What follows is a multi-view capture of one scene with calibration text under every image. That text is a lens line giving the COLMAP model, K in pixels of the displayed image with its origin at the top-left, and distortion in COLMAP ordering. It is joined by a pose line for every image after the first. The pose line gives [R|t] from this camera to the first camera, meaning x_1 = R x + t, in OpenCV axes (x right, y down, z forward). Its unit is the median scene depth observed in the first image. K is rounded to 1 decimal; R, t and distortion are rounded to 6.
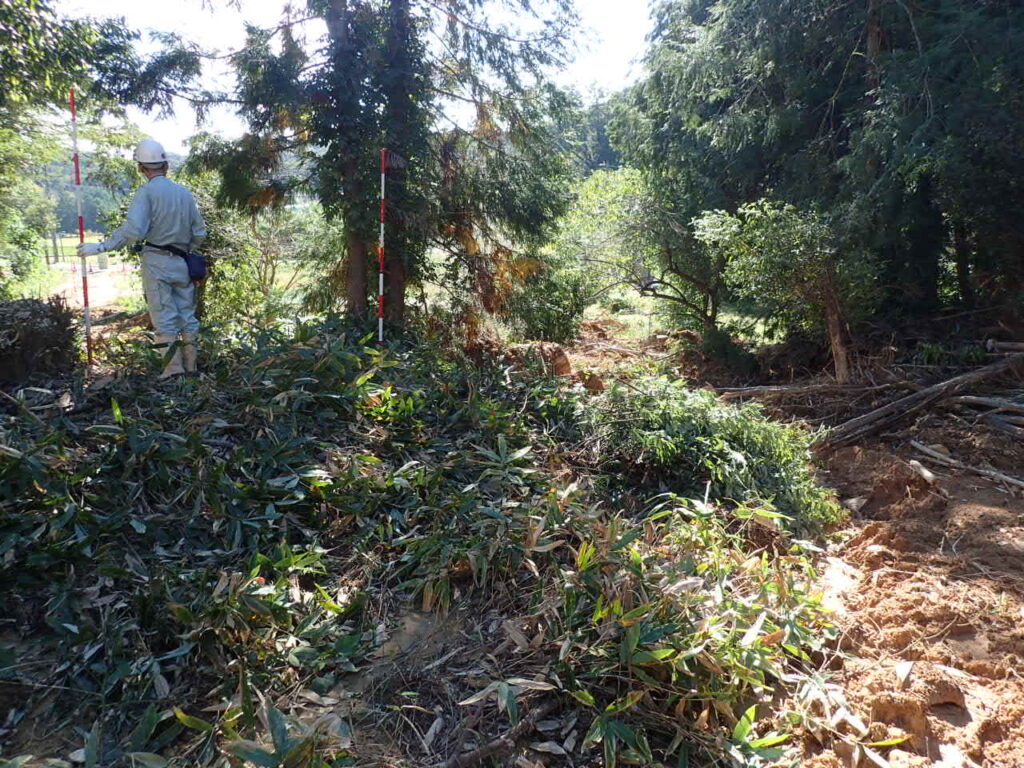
lens RADIAL K [[759.0, 0, 514.4], [0, 759.0, 385.4], [0, 0, 1]] dist [0.017578, -0.012157]
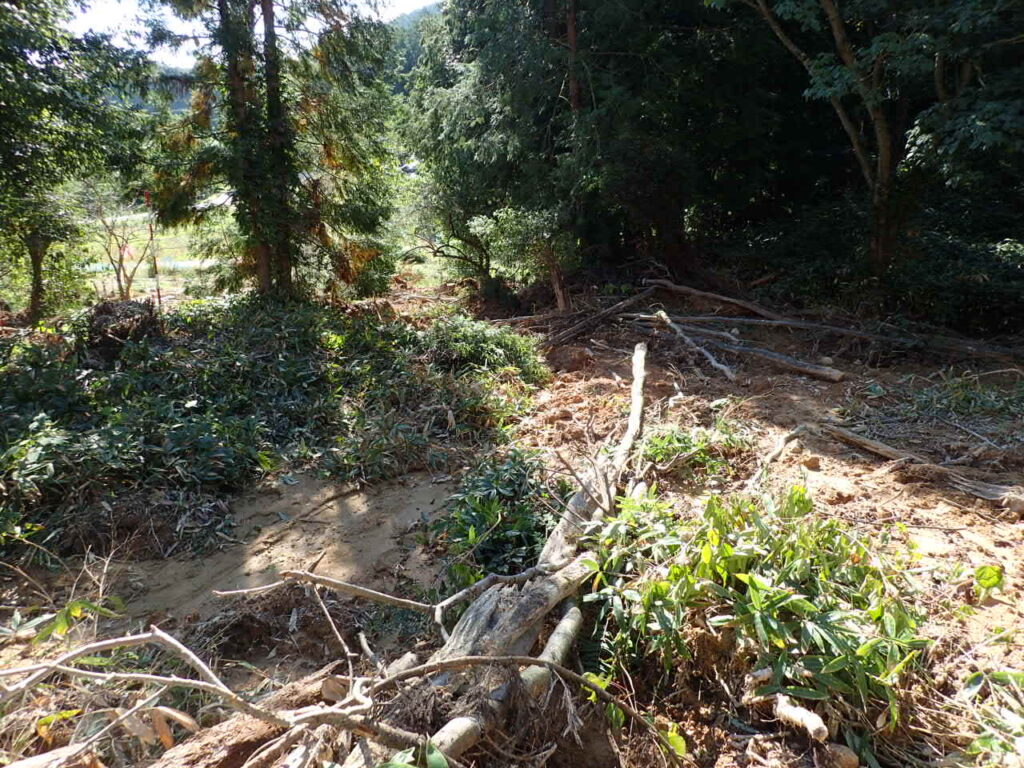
lens RADIAL K [[759.0, 0, 514.4], [0, 759.0, 385.4], [0, 0, 1]] dist [0.017578, -0.012157]
pose [[0.958220, -0.103877, 0.266502, -0.140962], [0.083094, 0.992636, 0.088143, 0.003492], [-0.273696, -0.062316, 0.959796, -0.613092]]
